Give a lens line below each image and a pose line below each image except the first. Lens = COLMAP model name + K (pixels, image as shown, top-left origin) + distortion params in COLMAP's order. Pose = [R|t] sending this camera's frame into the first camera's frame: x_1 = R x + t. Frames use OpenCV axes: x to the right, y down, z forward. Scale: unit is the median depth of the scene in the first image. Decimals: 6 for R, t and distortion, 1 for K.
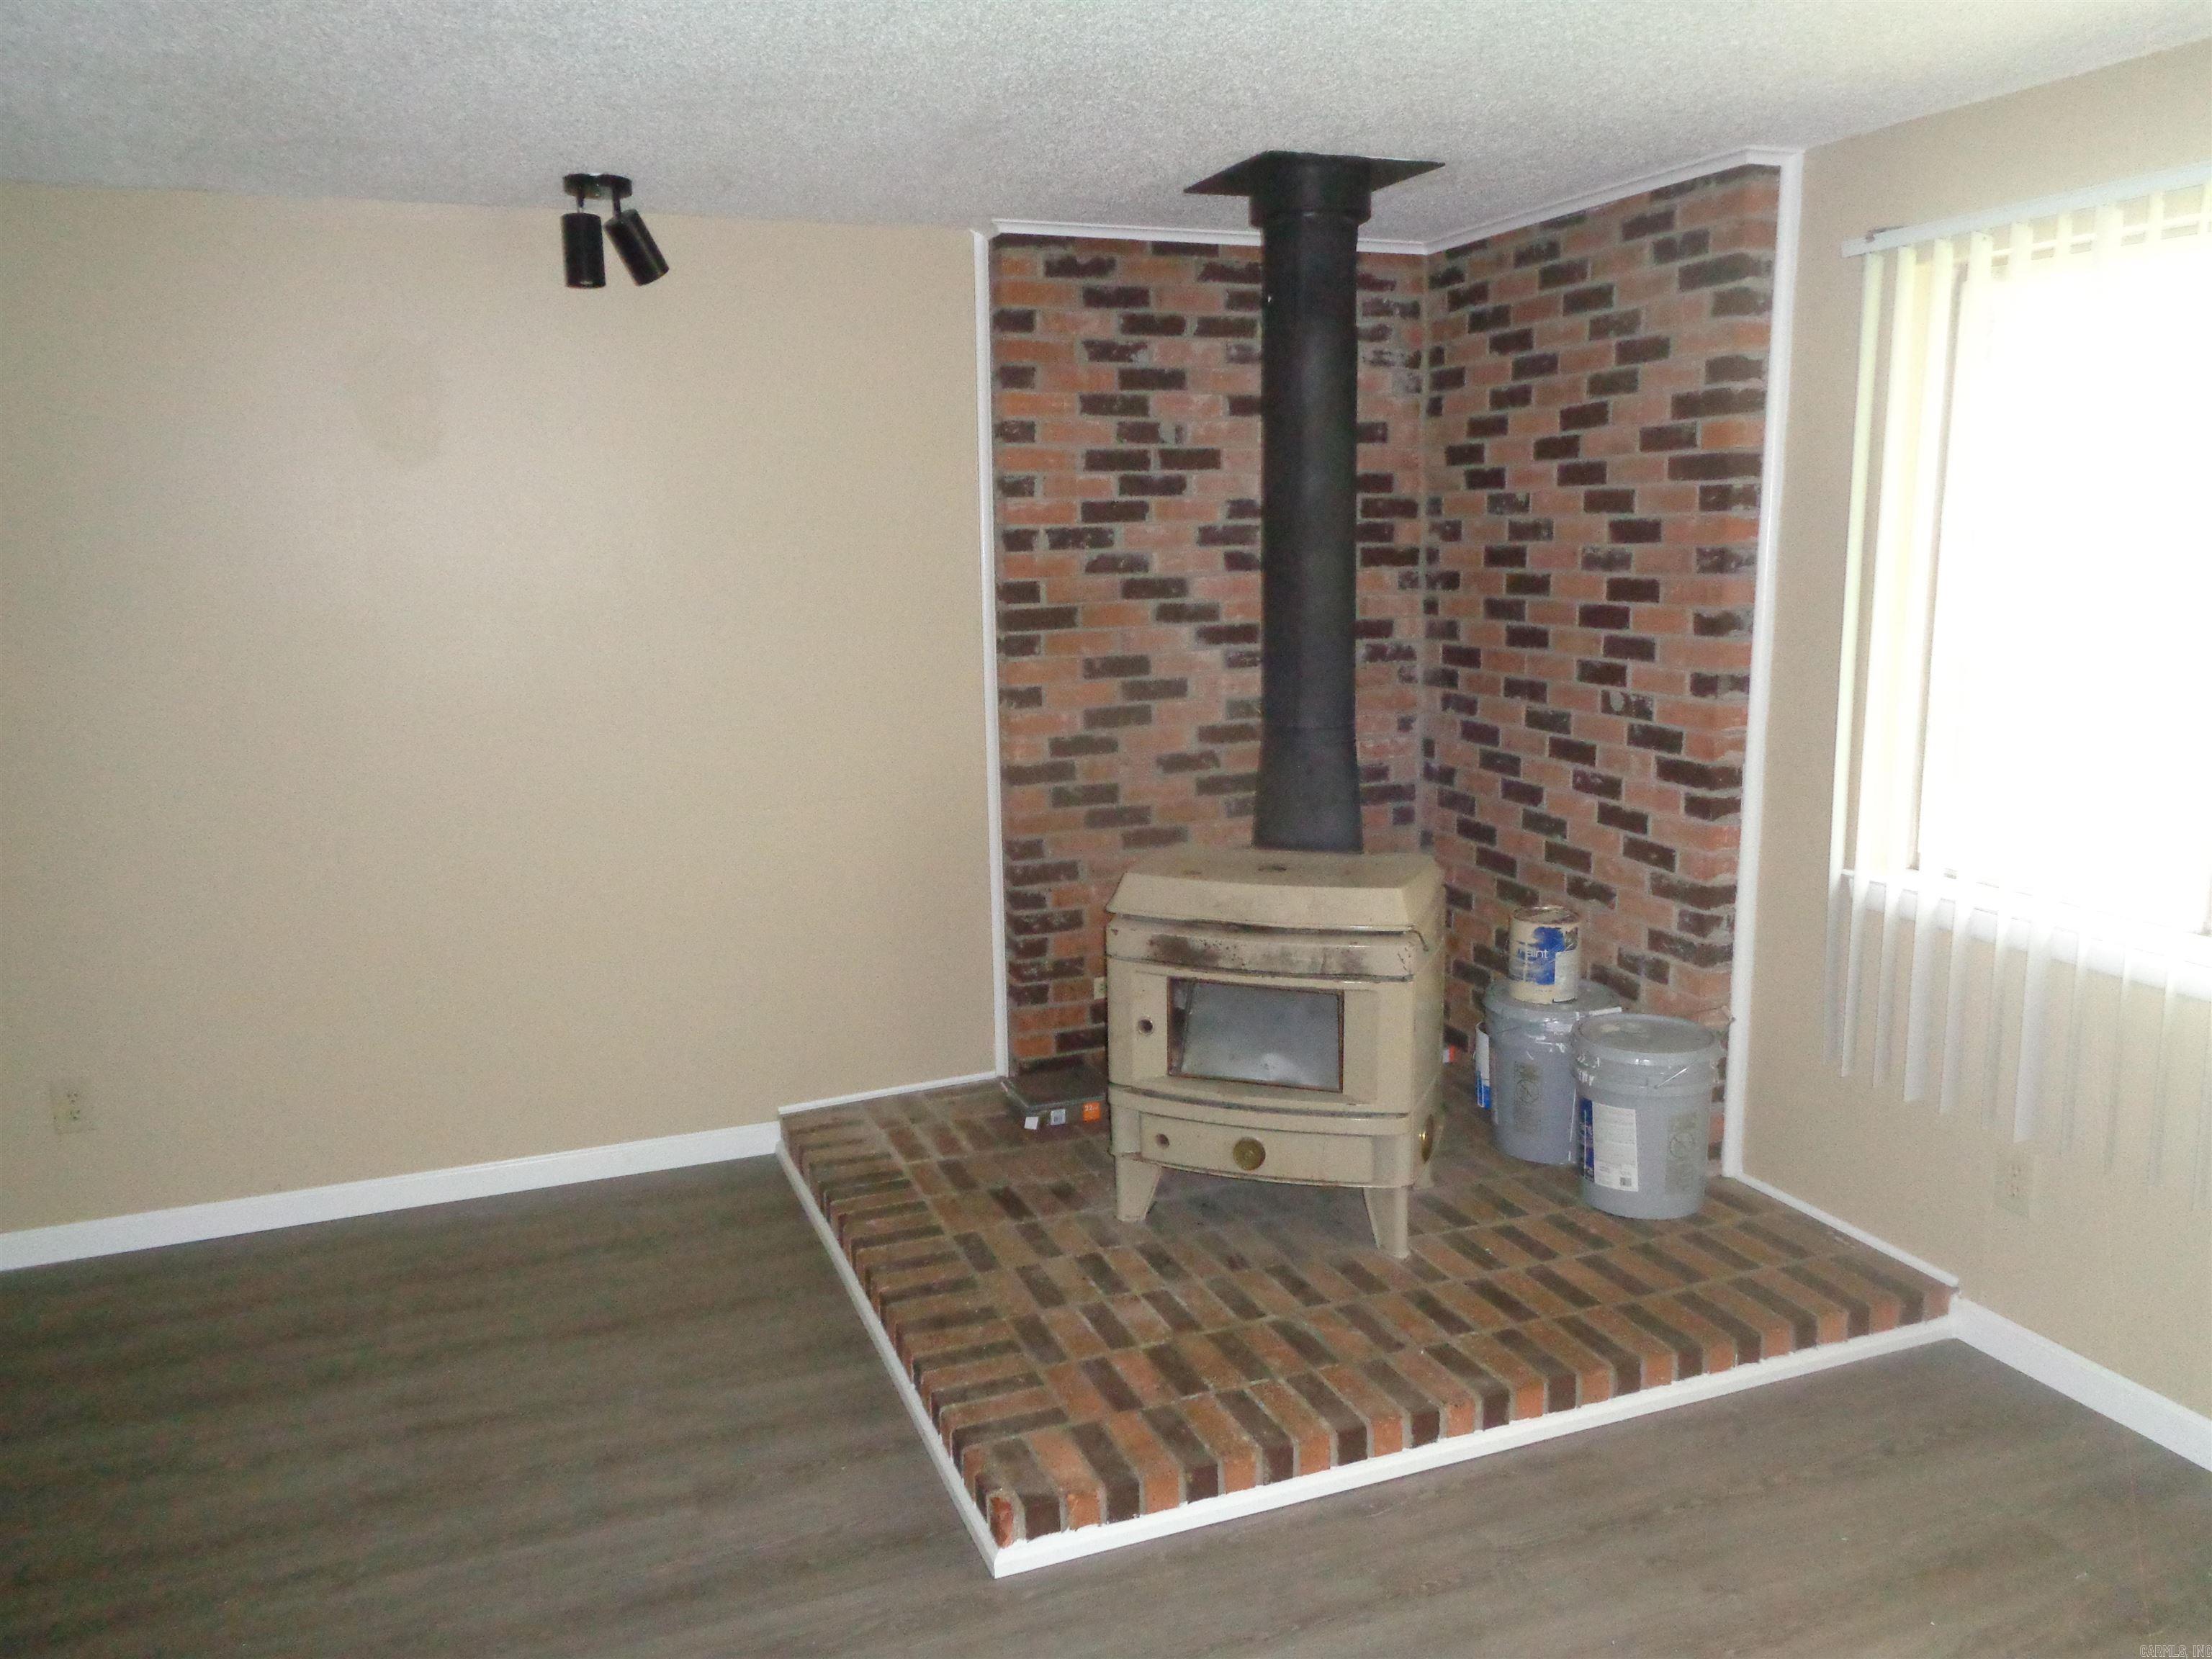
lens RADIAL K [[1670.4, 0, 1112.5], [0, 1670.4, 813.2], [0, 0, 1]] dist [0.006773, 0.000822]
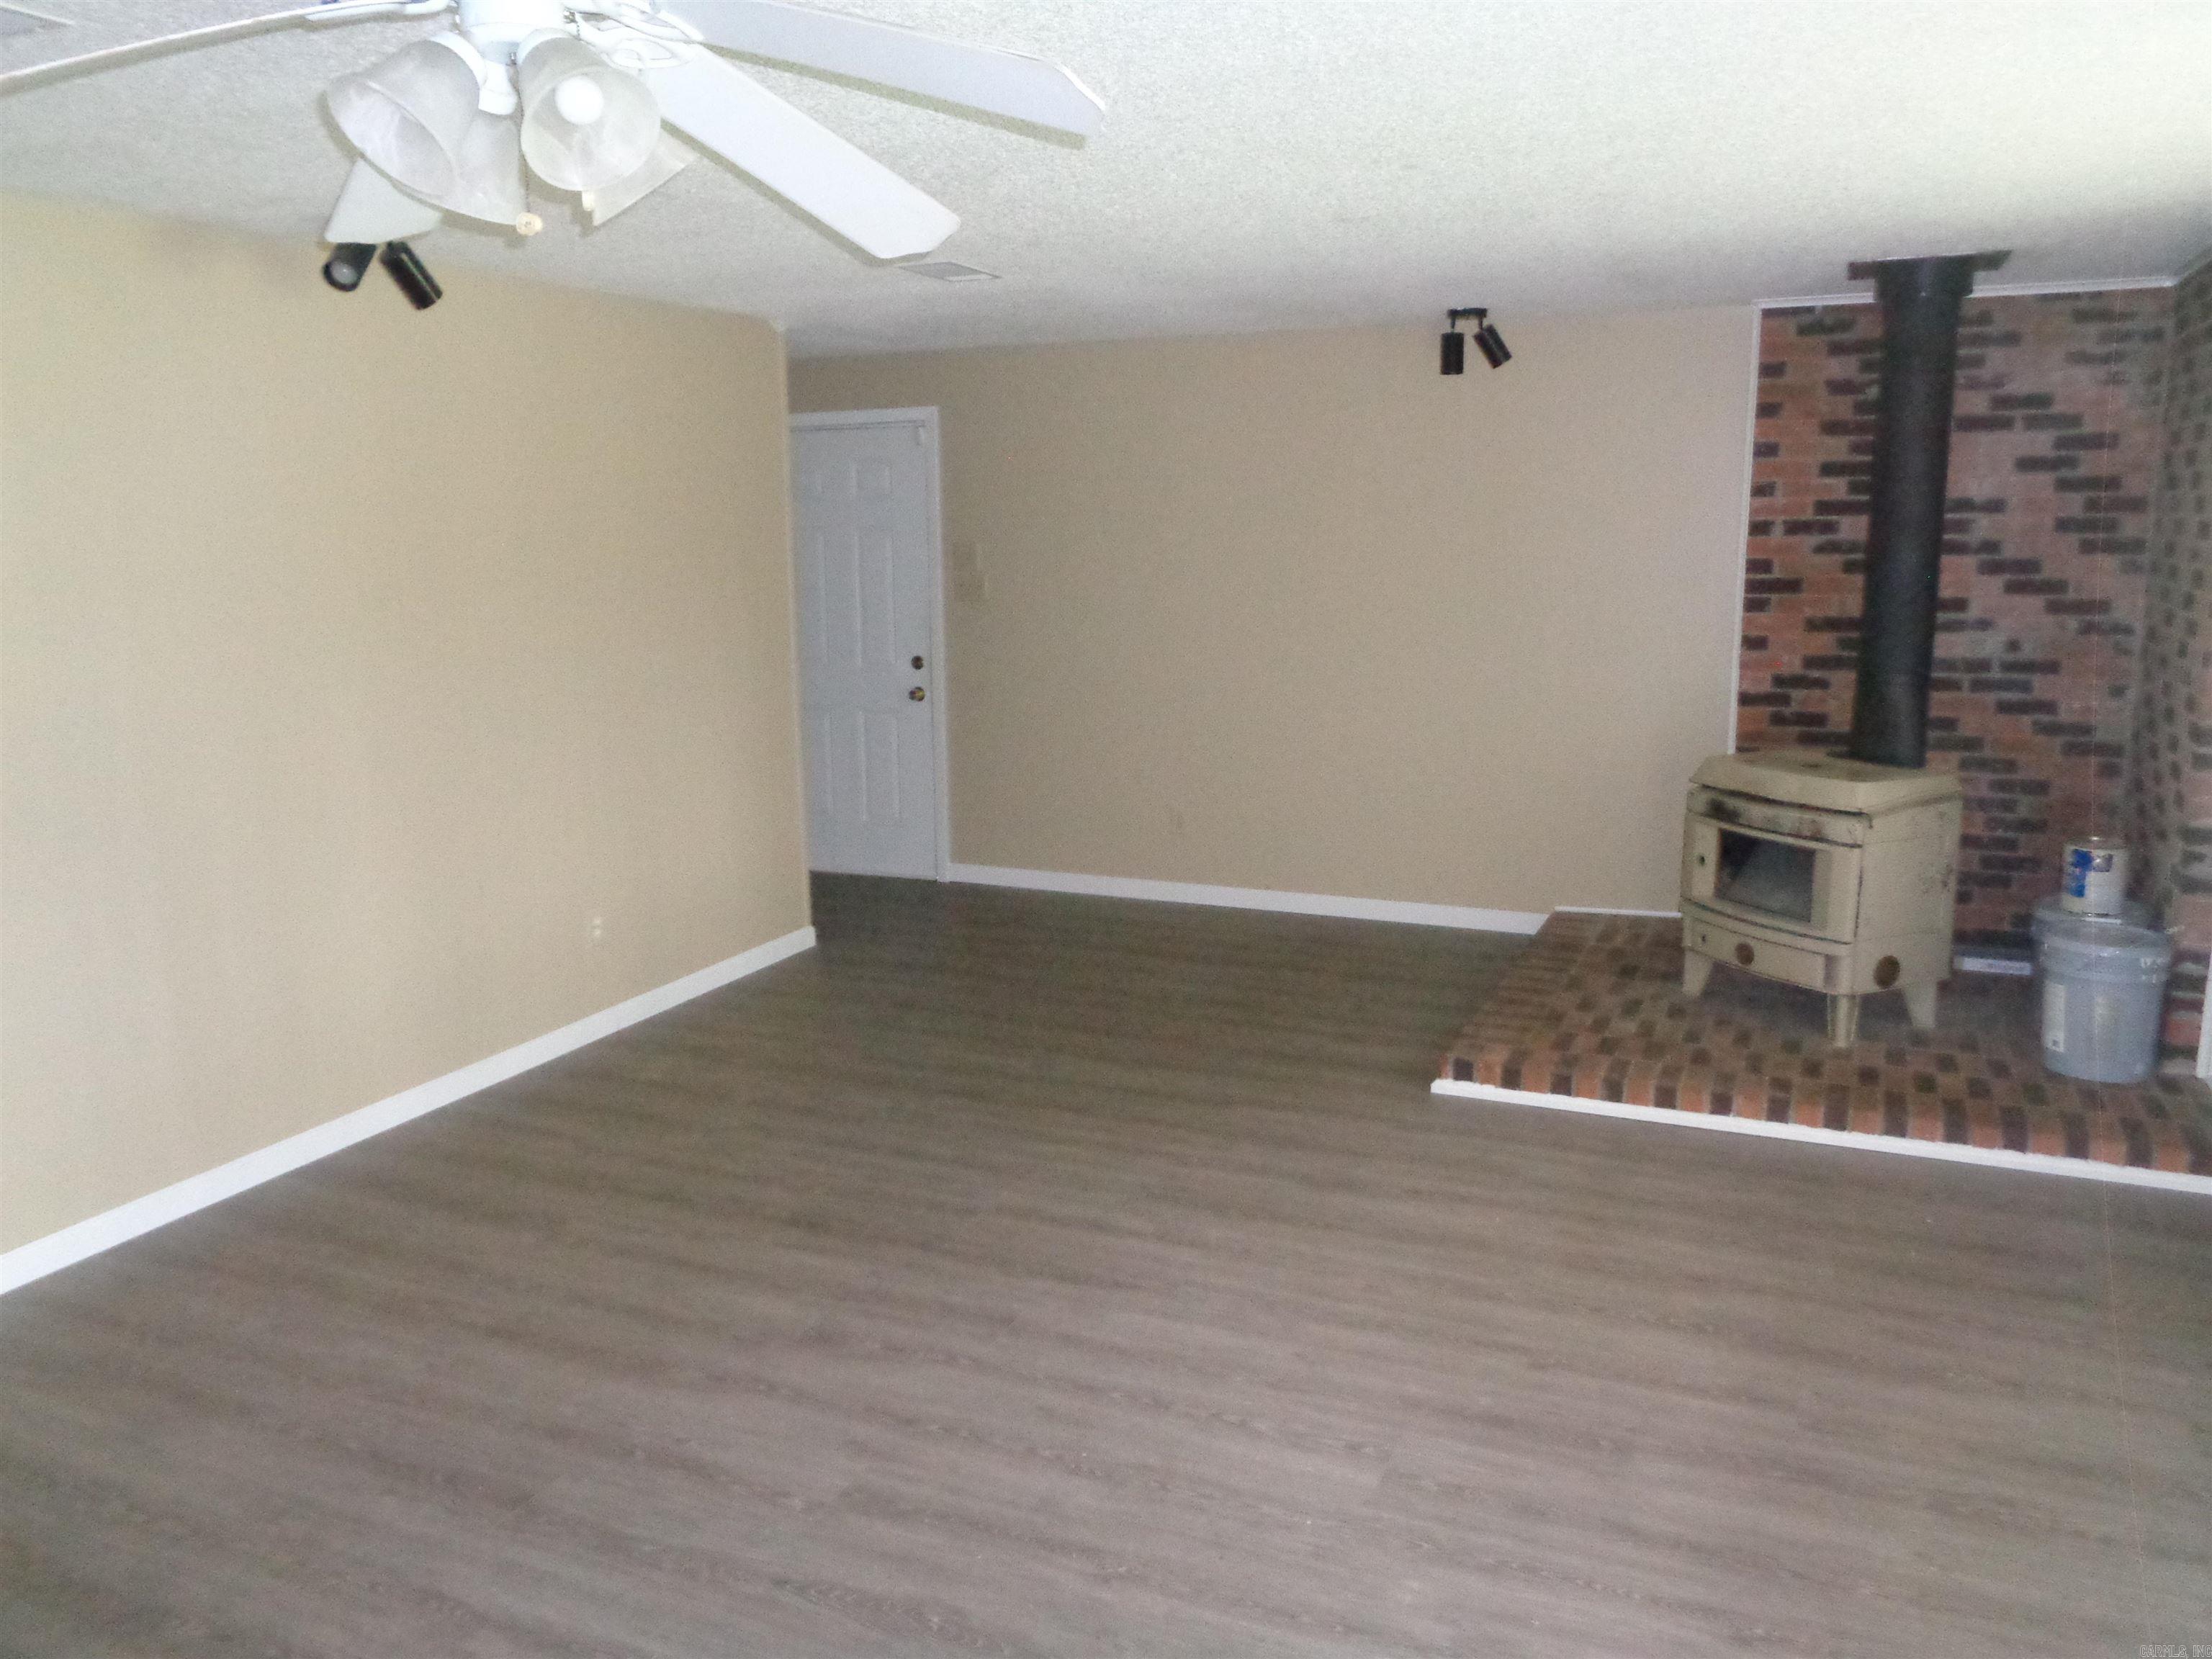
lens RADIAL K [[1670.4, 0, 1112.5], [0, 1670.4, 813.2], [0, 0, 1]] dist [0.006773, 0.000822]
pose [[0.706615, 0.136179, -0.694371, 0.556367], [-0.120449, 0.990133, 0.071611, 0.035343], [0.697272, 0.033035, 0.716045, -0.354529]]
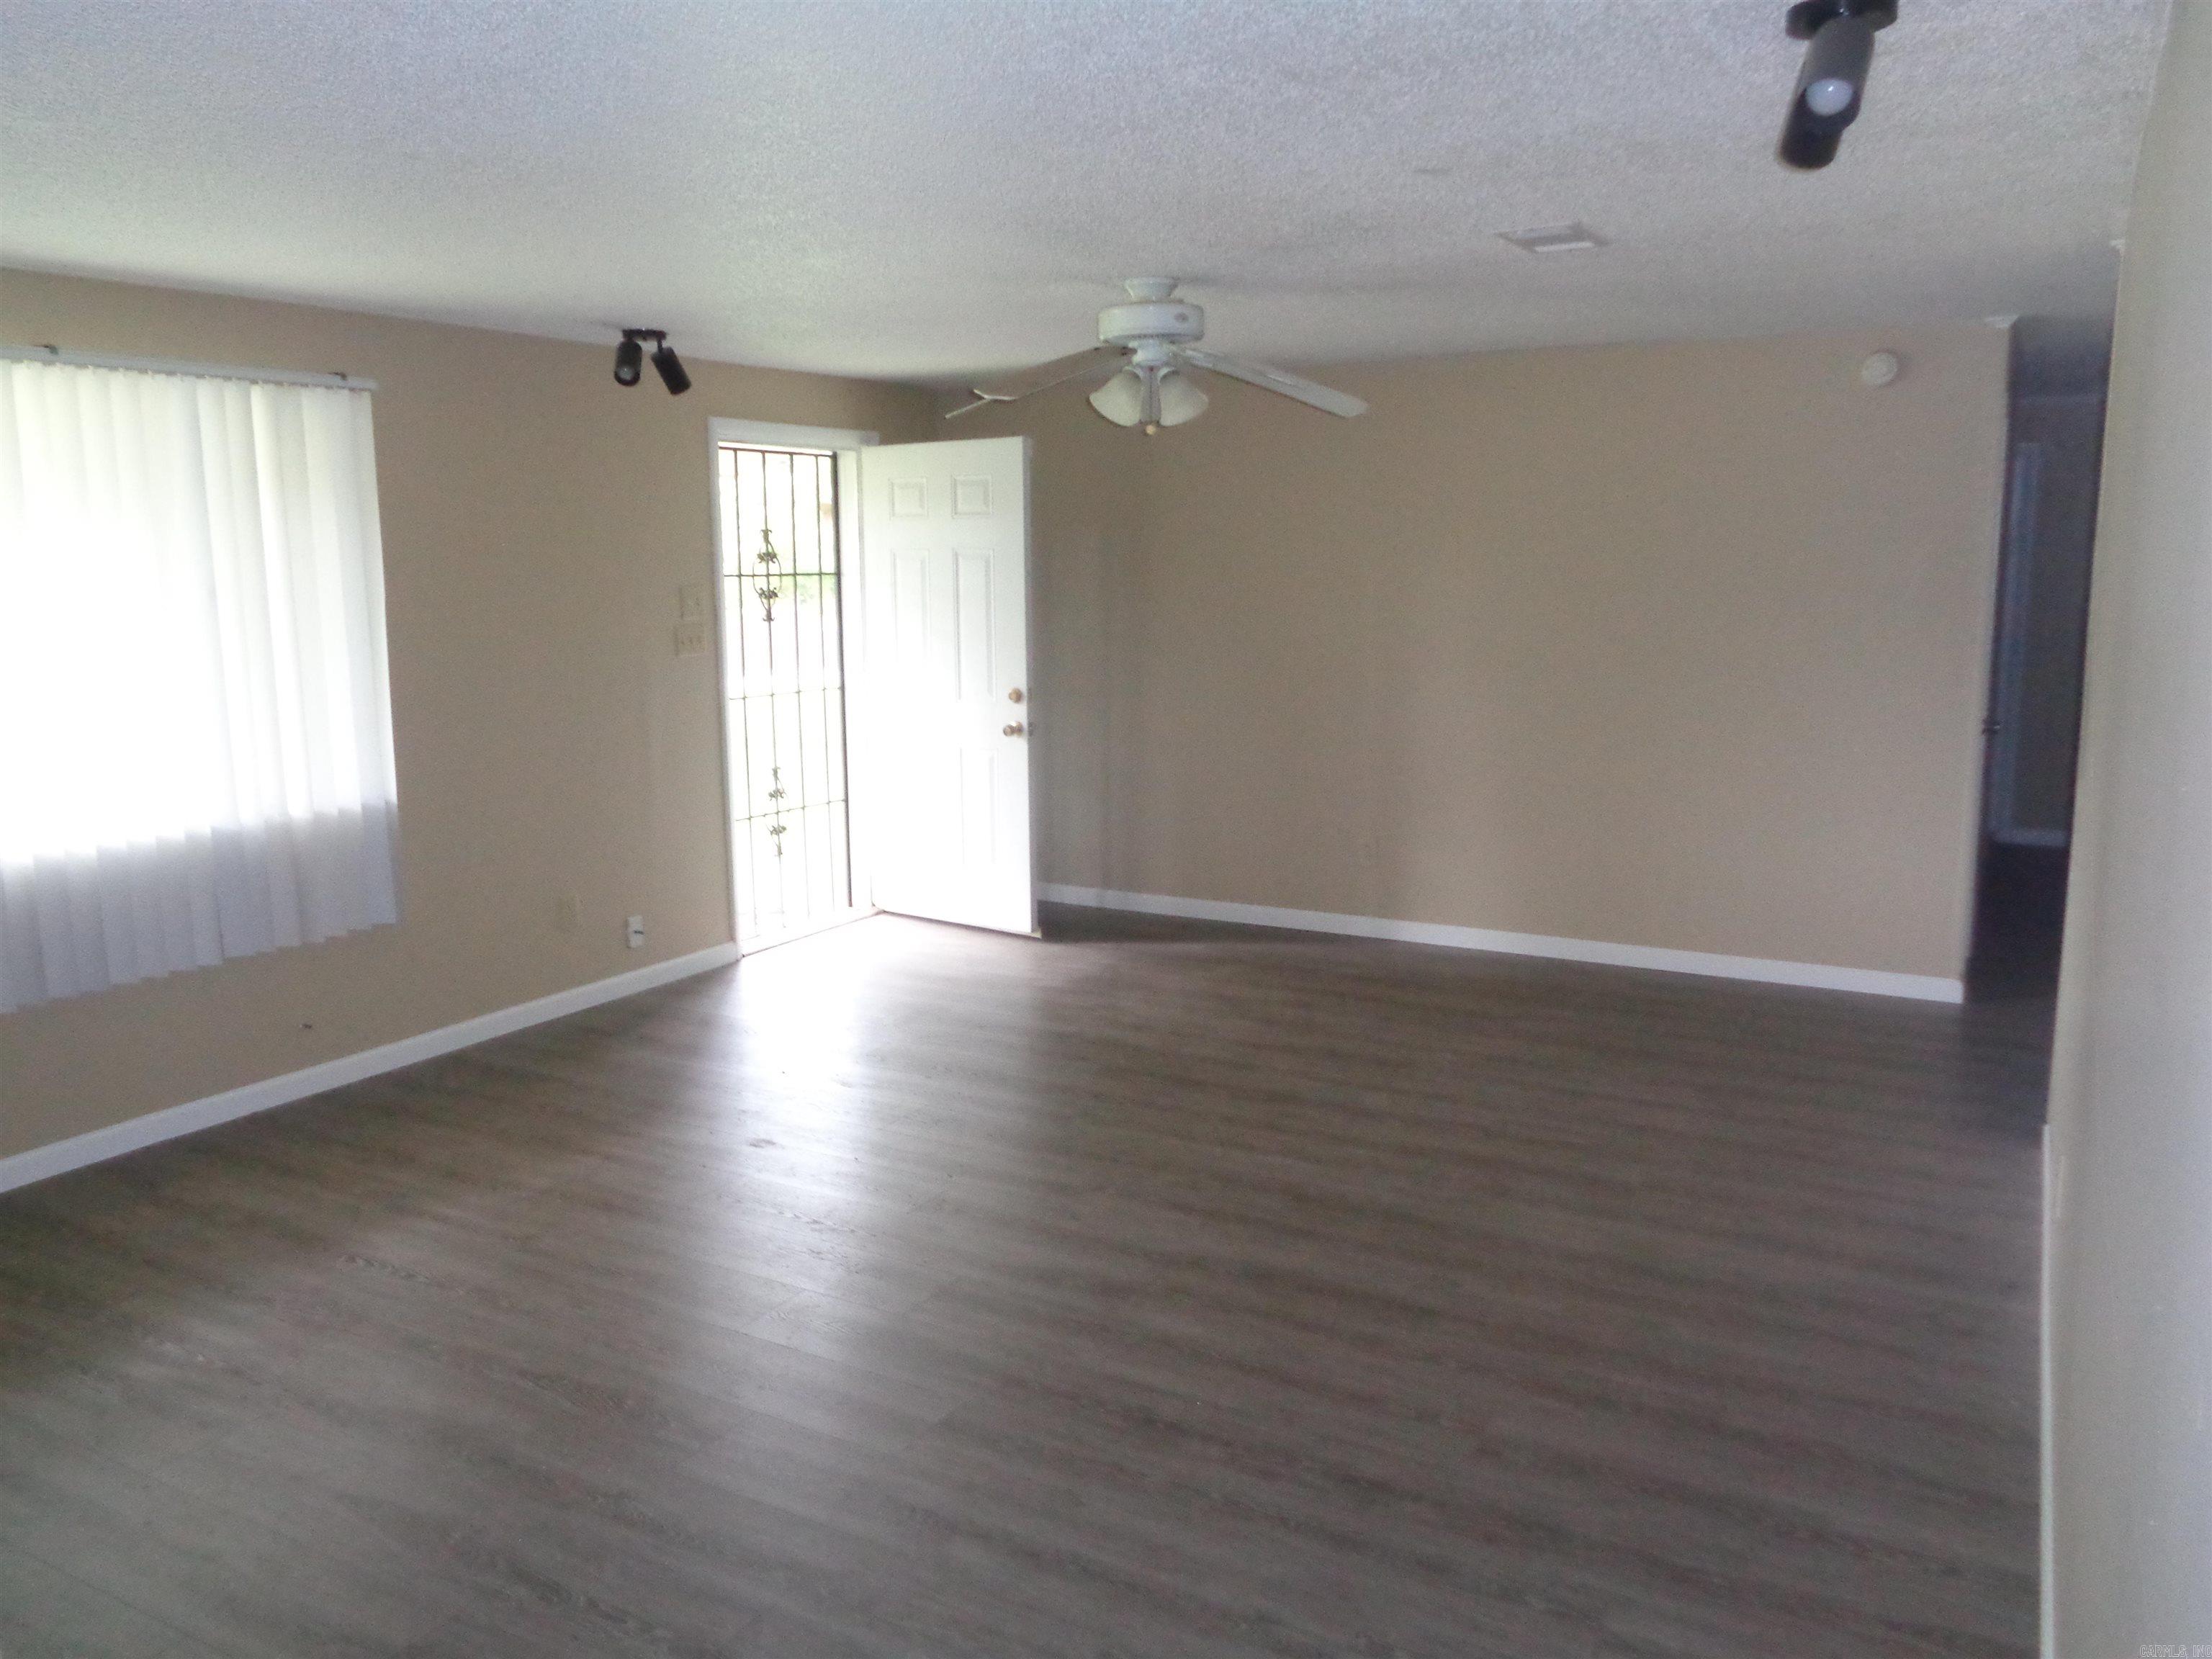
lens RADIAL K [[1670.4, 0, 1112.5], [0, 1670.4, 813.2], [0, 0, 1]] dist [0.006773, 0.000822]
pose [[-0.638685, -0.093999, 0.763706, -0.701369], [0.149045, 0.958601, 0.242632, -0.090304], [-0.754896, 0.268792, -0.598234, 0.582014]]
